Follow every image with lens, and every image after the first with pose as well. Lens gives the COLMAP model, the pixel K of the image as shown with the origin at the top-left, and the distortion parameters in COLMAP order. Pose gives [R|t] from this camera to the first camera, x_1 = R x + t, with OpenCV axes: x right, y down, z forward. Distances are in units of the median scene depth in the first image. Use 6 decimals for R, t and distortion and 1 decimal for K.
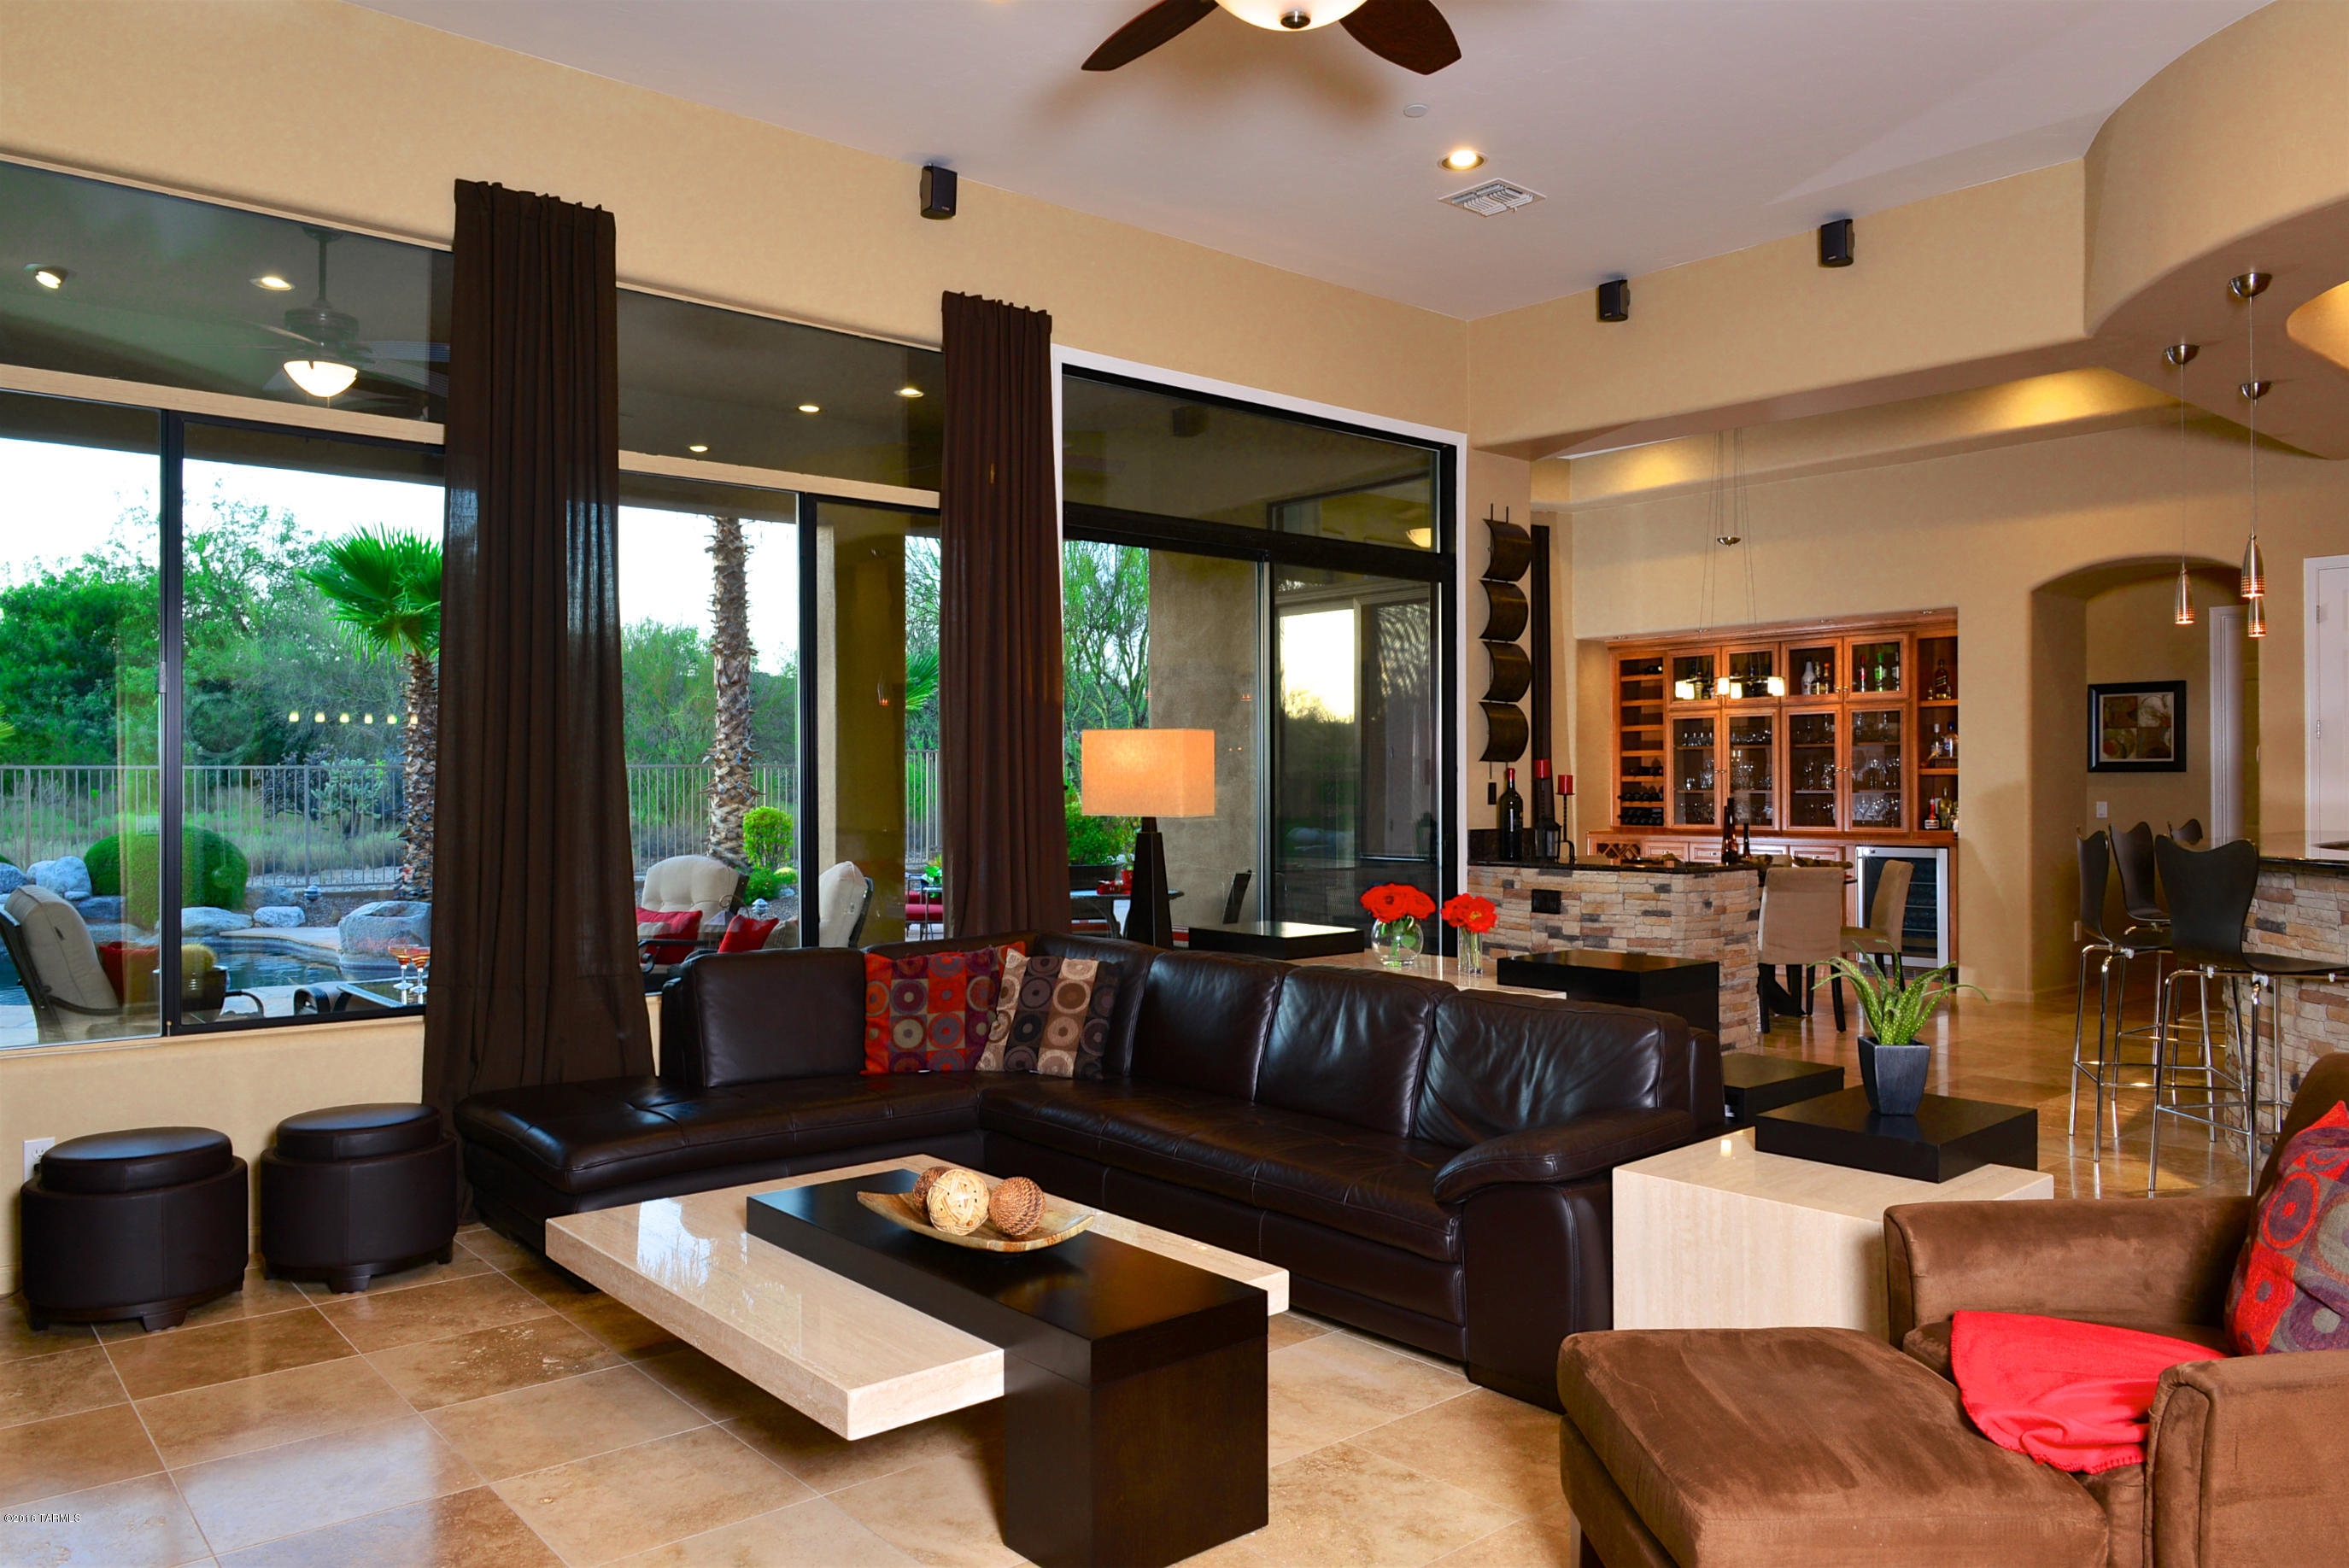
lens RADIAL K [[1617.5, 0, 1184.7], [0, 1617.5, 782.7], [0, 0, 1]] dist [-0.011868, -0.001225]
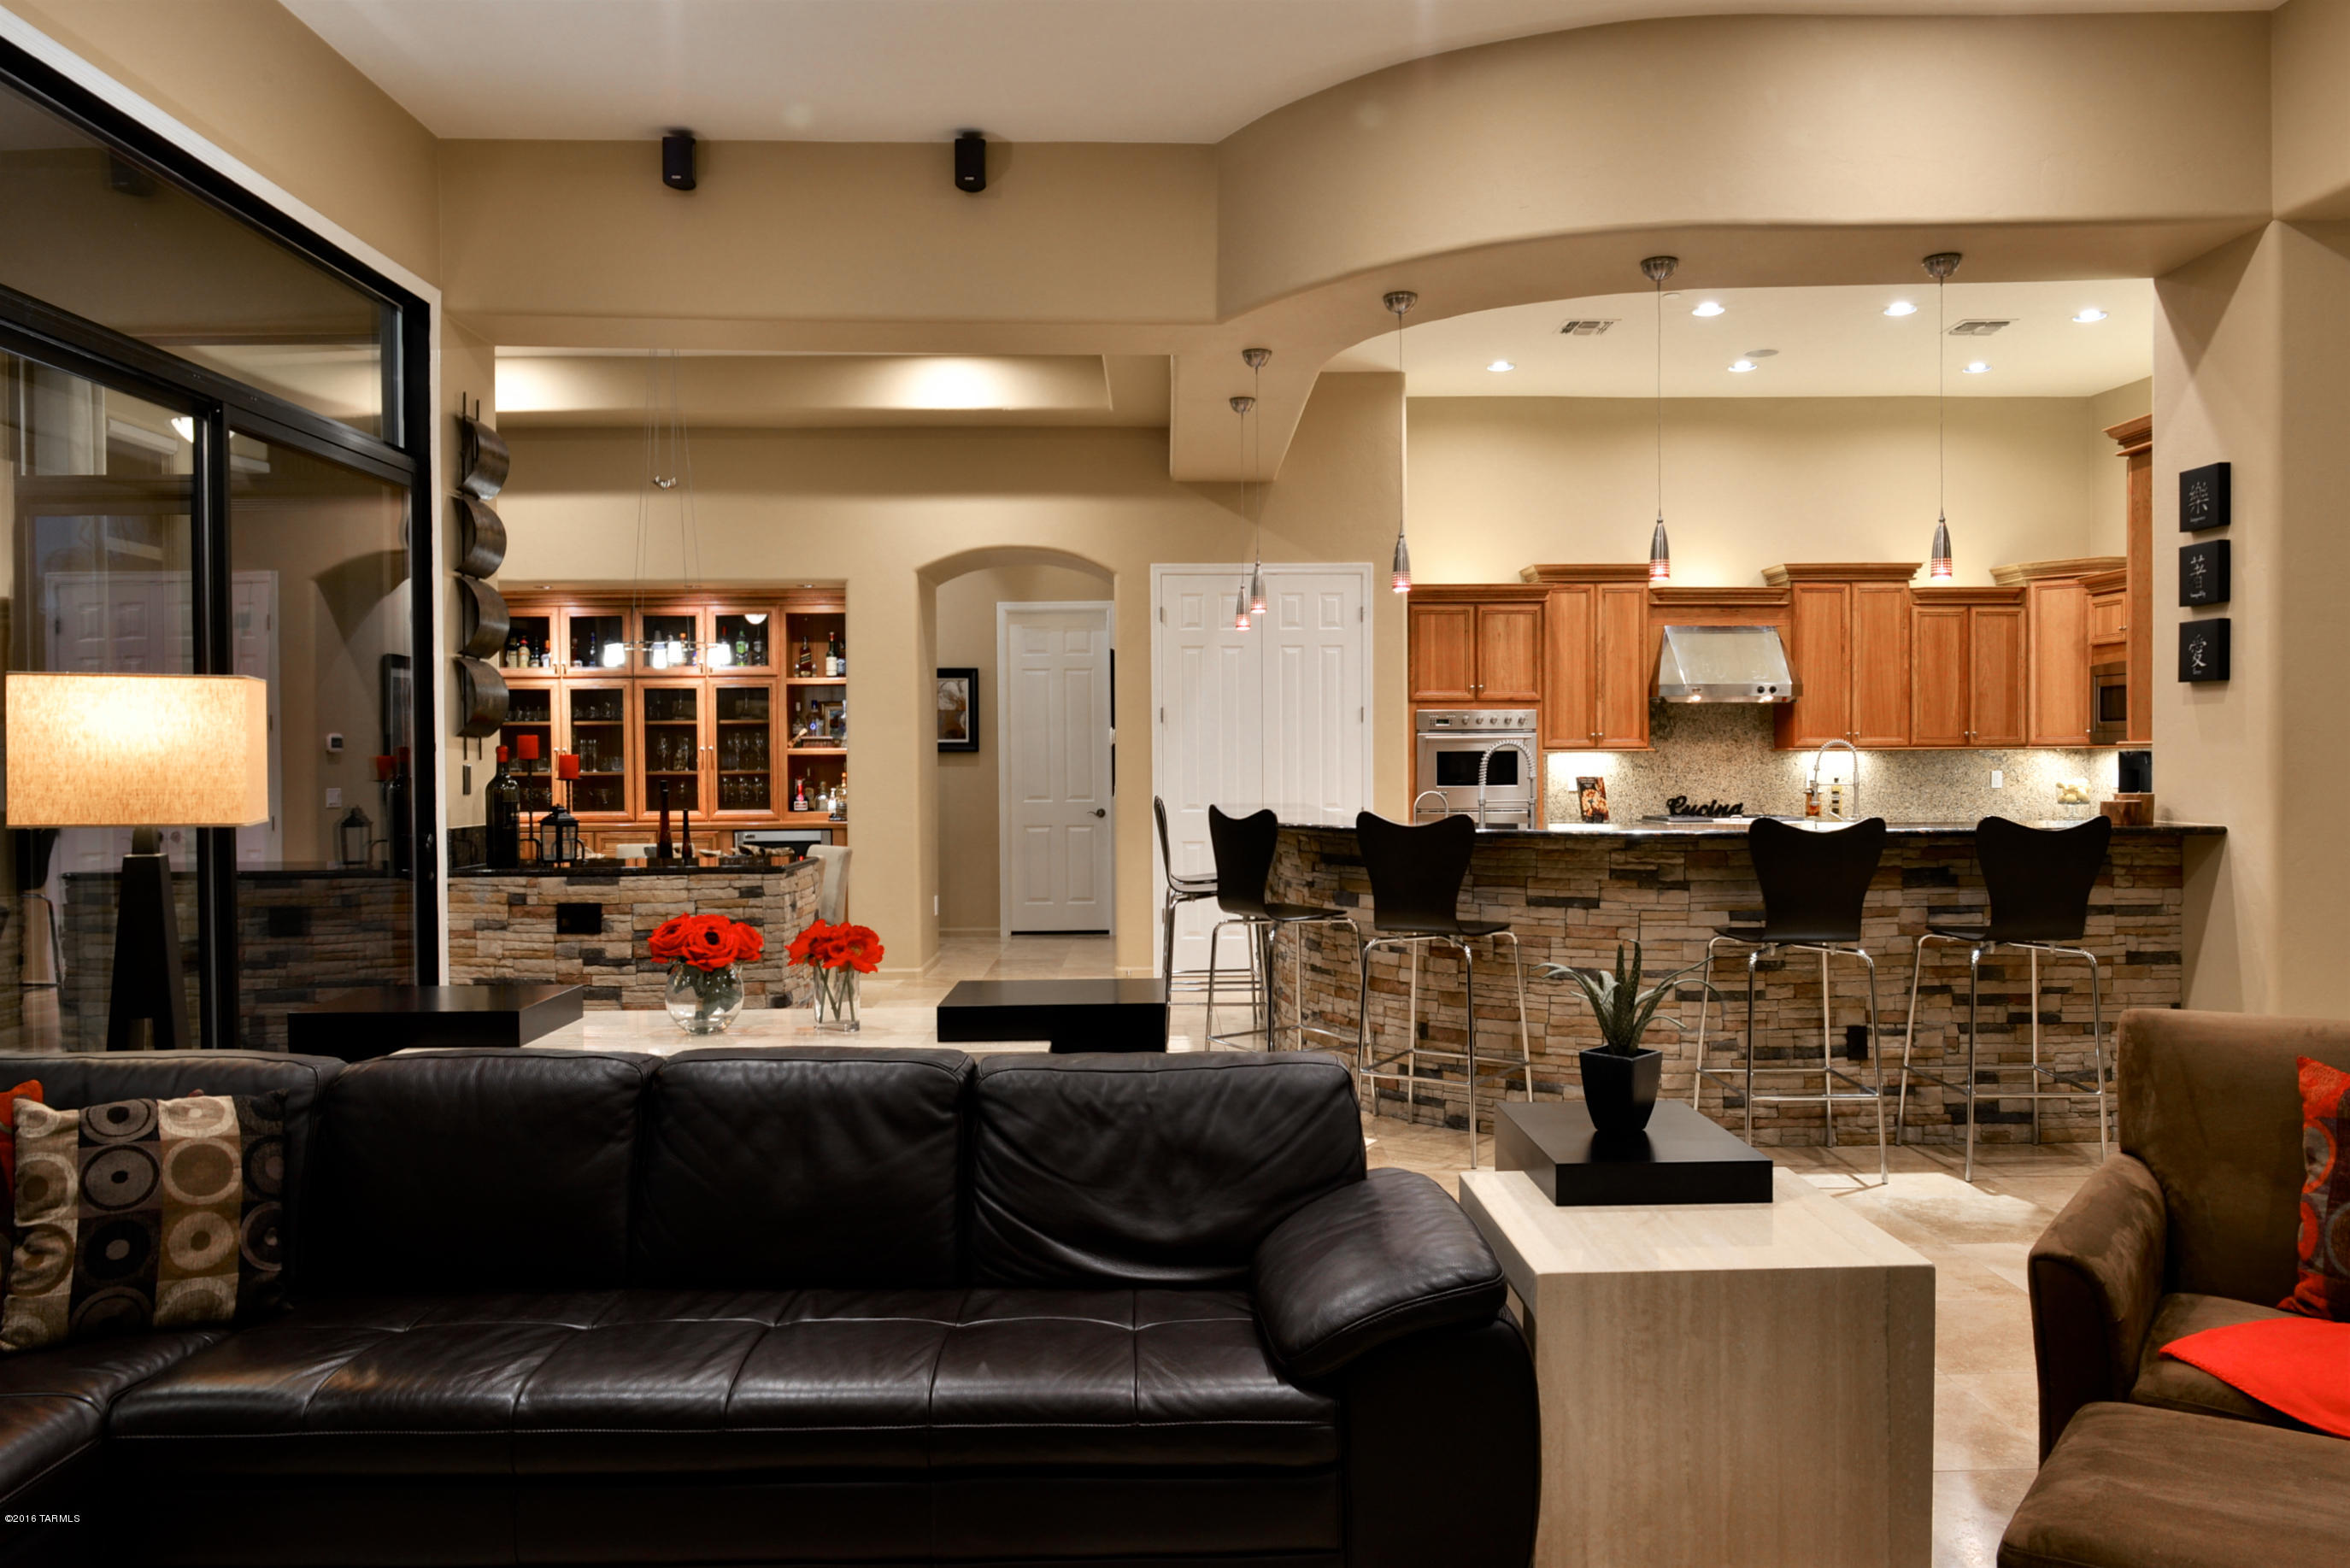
lens RADIAL K [[1608.1, 0, 1185.3], [0, 1608.1, 786.8], [0, 0, 1]] dist [-0.008826, -0.009428]
pose [[0.636052, -0.015748, 0.771486, -0.187177], [0.004817, 0.999853, 0.016438, -0.000811], [-0.771632, -0.006739, 0.636034, 0.291996]]
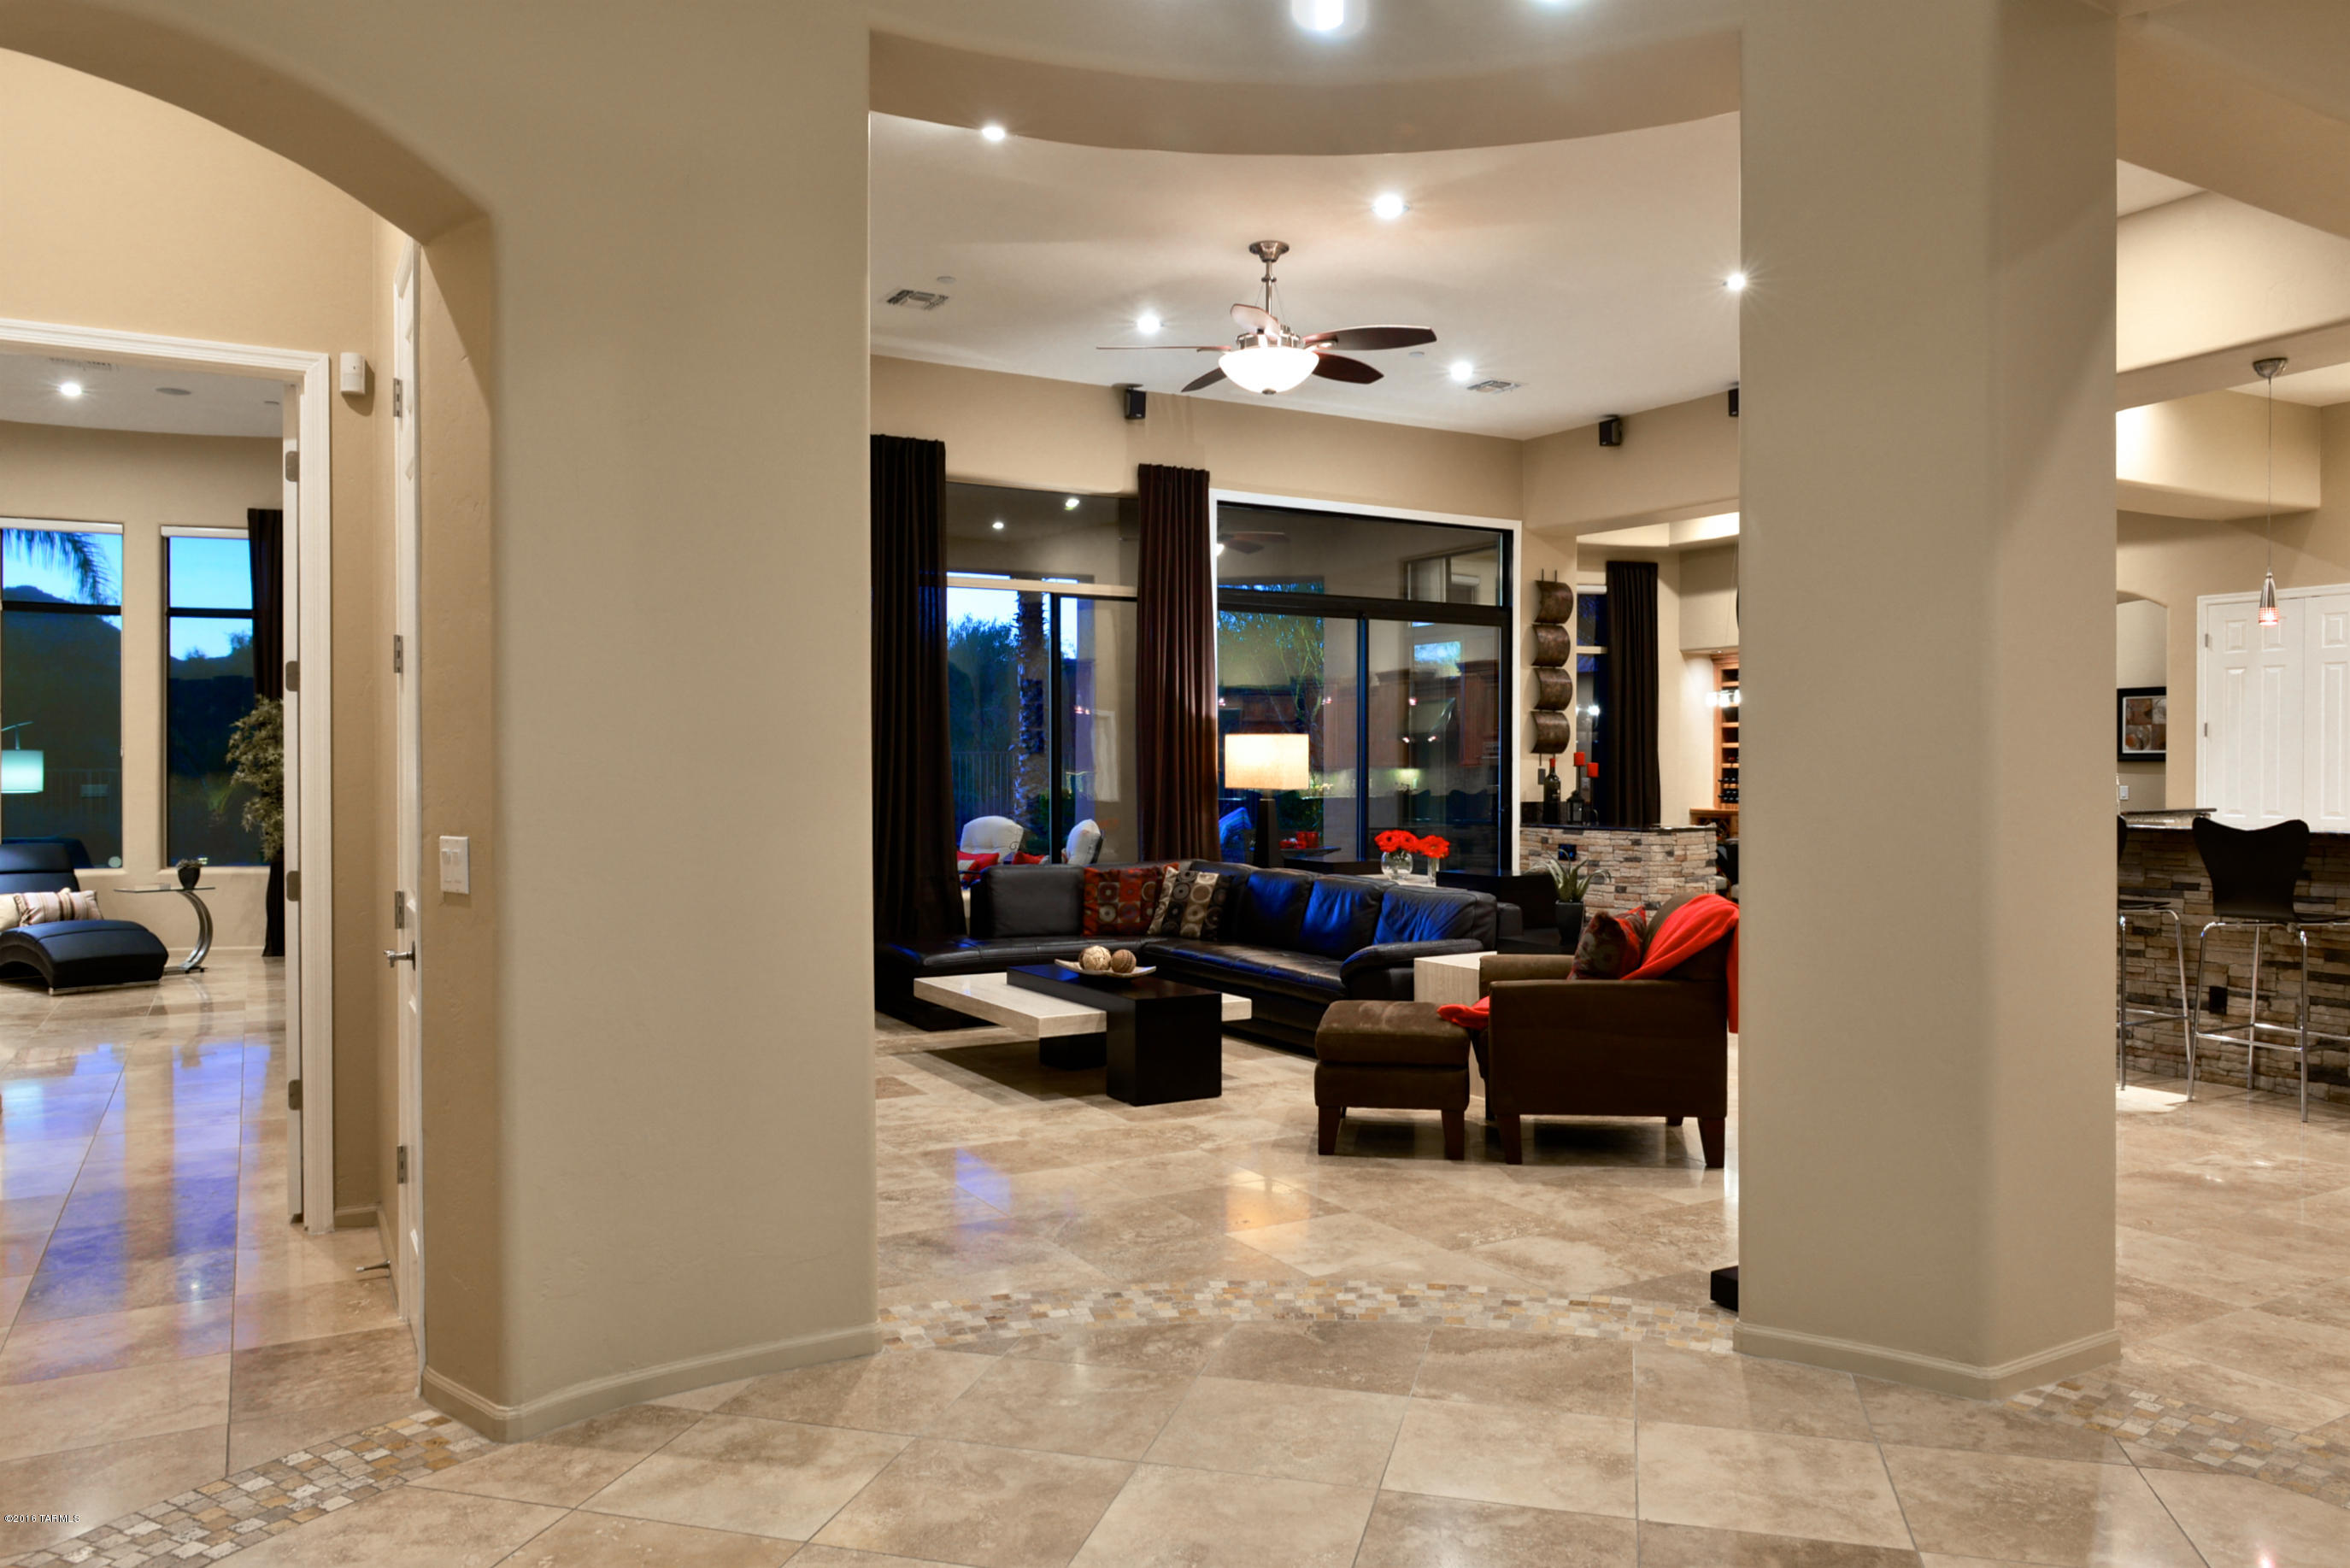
lens RADIAL K [[1618.3, 0, 1185.2], [0, 1618.3, 782.7], [0, 0, 1]] dist [-0.011868, -0.001225]
pose [[0.982433, 0.004837, -0.186554, 0.160780], [-0.002991, 0.999944, 0.010175, -0.001272], [0.186593, -0.009438, 0.982392, -0.470414]]
